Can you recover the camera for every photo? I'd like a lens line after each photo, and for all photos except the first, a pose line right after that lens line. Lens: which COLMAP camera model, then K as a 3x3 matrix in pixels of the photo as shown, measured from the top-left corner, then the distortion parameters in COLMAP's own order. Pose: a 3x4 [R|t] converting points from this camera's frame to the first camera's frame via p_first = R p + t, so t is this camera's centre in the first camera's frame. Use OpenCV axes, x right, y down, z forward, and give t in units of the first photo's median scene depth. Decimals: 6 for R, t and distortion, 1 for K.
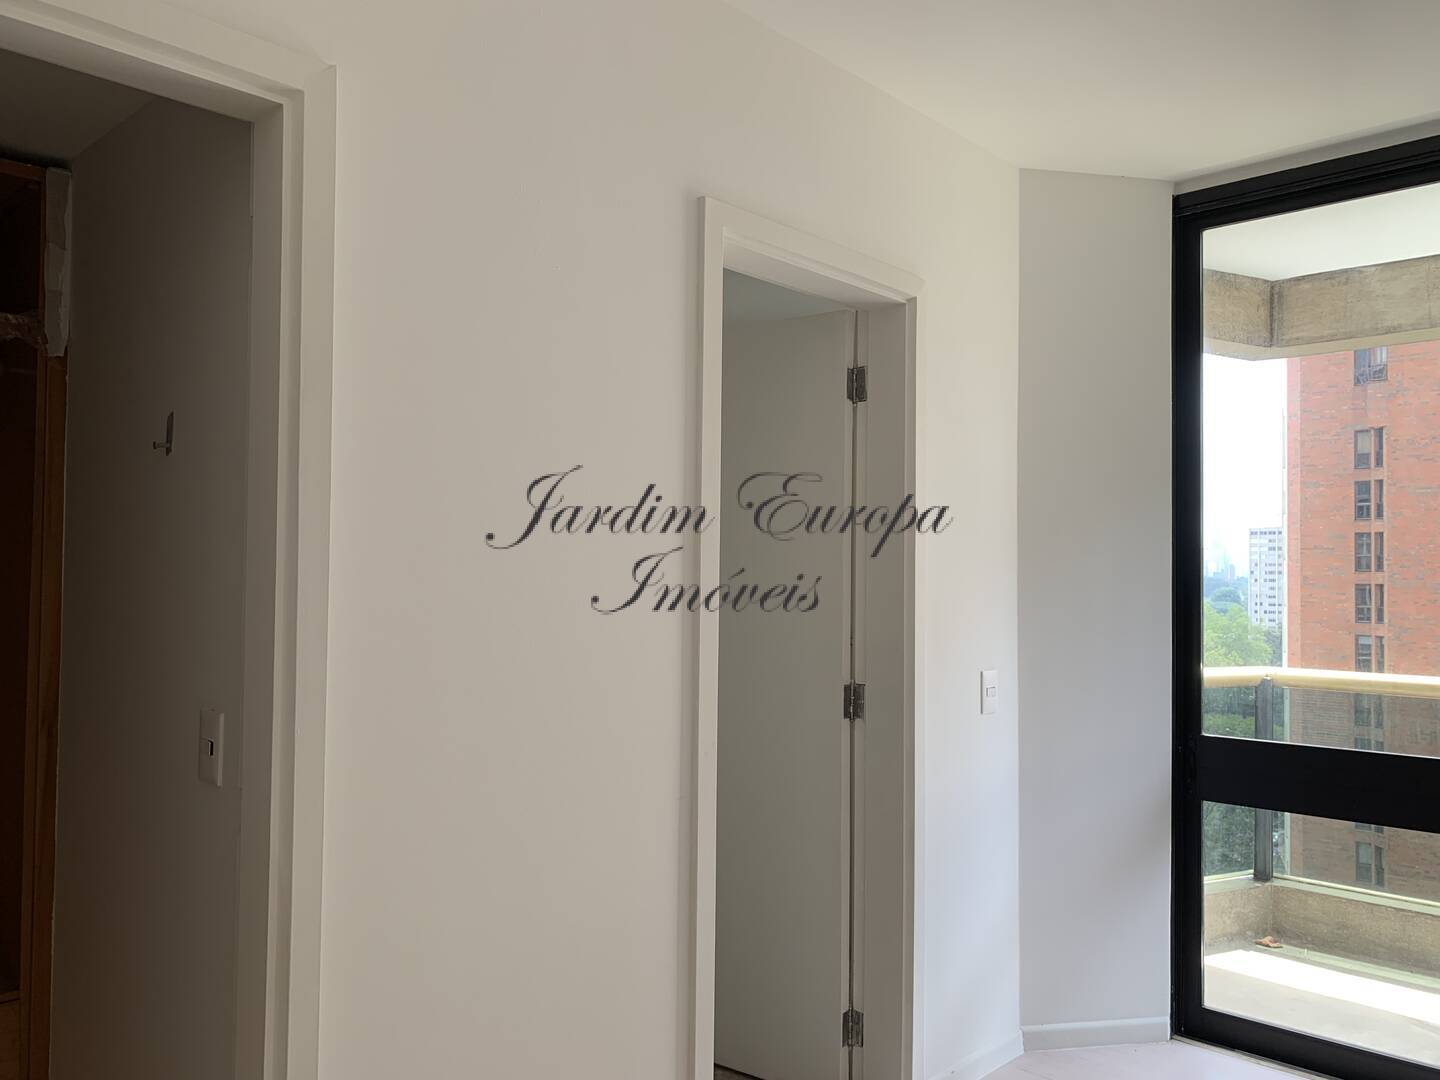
lens RADIAL K [[1096.3, 0, 719.1], [0, 1096.3, 545.0], [0, 0, 1]] dist [0.032063, -0.043643]
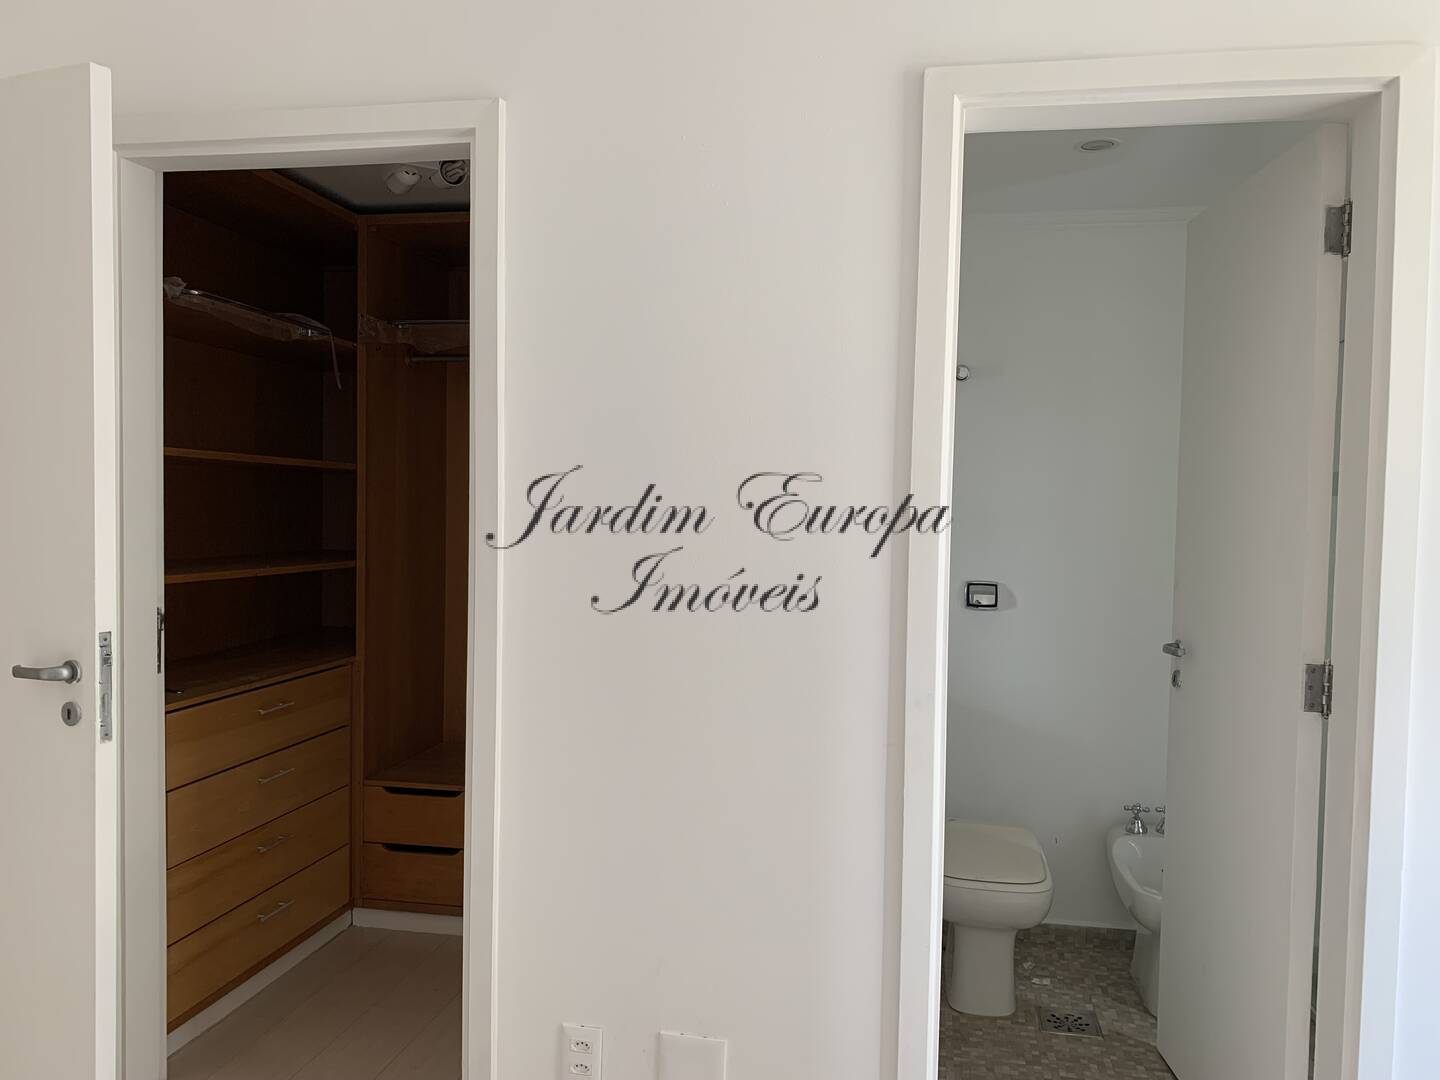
lens RADIAL K [[1096.3, 0, 724.1], [0, 1096.3, 549.3], [0, 0, 1]] dist [0.032063, -0.043643]
pose [[0.532975, 0.038514, -0.845254, 0.377358], [0.011005, 0.998563, 0.052439, 0.009039], [0.846059, -0.037250, 0.531786, 0.225212]]
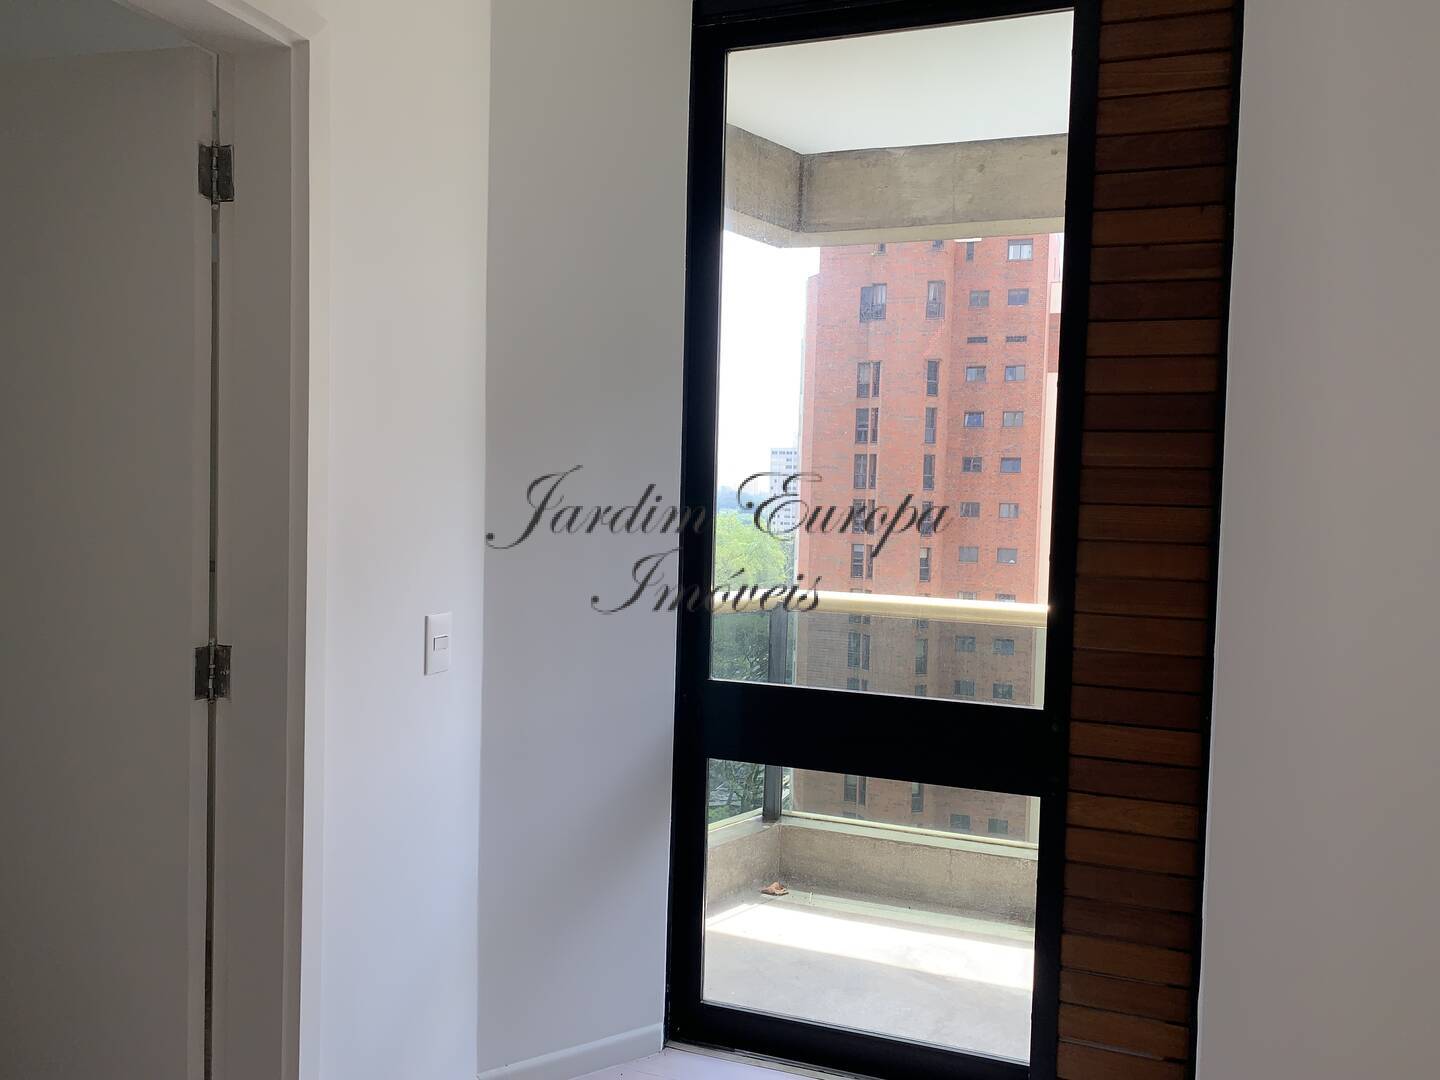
lens RADIAL K [[1096.3, 0, 711.8], [0, 1096.3, 540.3], [0, 0, 1]] dist [0.032063, -0.043643]
pose [[0.922726, -0.002481, 0.385448, 0.106316], [-0.027257, 0.997056, 0.071668, 0.007672], [-0.384491, -0.076636, 0.919942, 0.217309]]
